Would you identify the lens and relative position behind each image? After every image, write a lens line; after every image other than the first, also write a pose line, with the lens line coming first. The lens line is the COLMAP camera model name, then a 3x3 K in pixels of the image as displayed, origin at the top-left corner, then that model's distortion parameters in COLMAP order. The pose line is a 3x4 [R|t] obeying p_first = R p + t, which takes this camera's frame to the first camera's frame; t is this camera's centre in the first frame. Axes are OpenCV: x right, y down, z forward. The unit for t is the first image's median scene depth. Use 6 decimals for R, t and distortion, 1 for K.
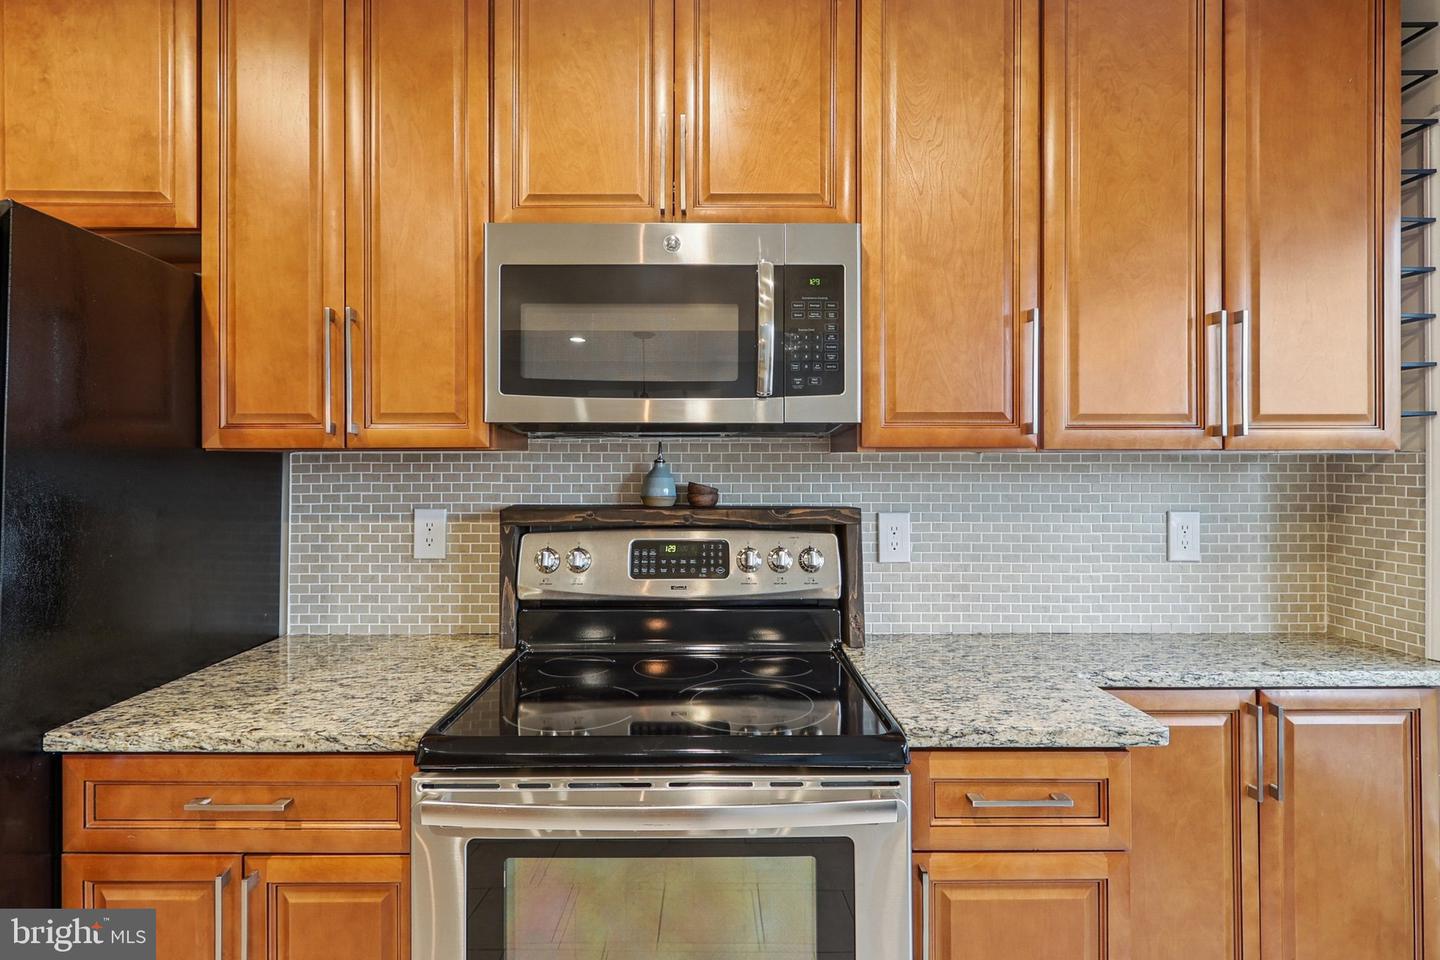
lens RADIAL K [[671.7, 0, 695.3], [0, 671.7, 461.7], [0, 0, 1]] dist [0.000544, -0.000455]
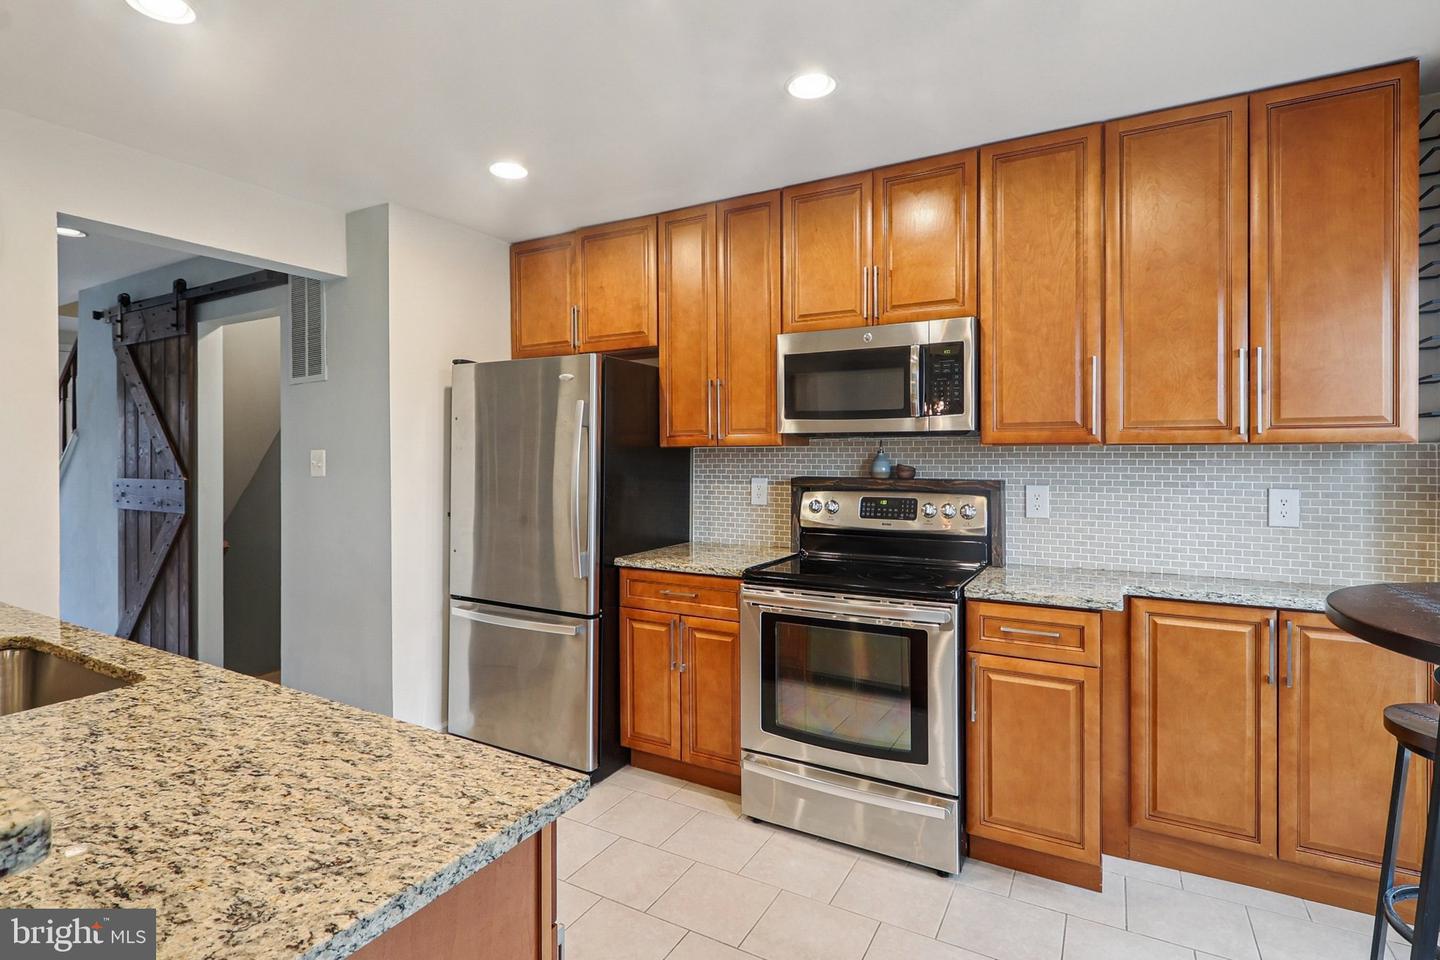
lens RADIAL K [[671.7, 0, 716.5], [0, 671.7, 452.1], [0, 0, 1]] dist [0.000544, -0.000455]
pose [[0.878484, -0.003137, -0.477762, 0.469659], [0.005290, 0.999981, 0.003162, -0.008905], [0.477743, -0.005305, 0.878484, -0.827379]]
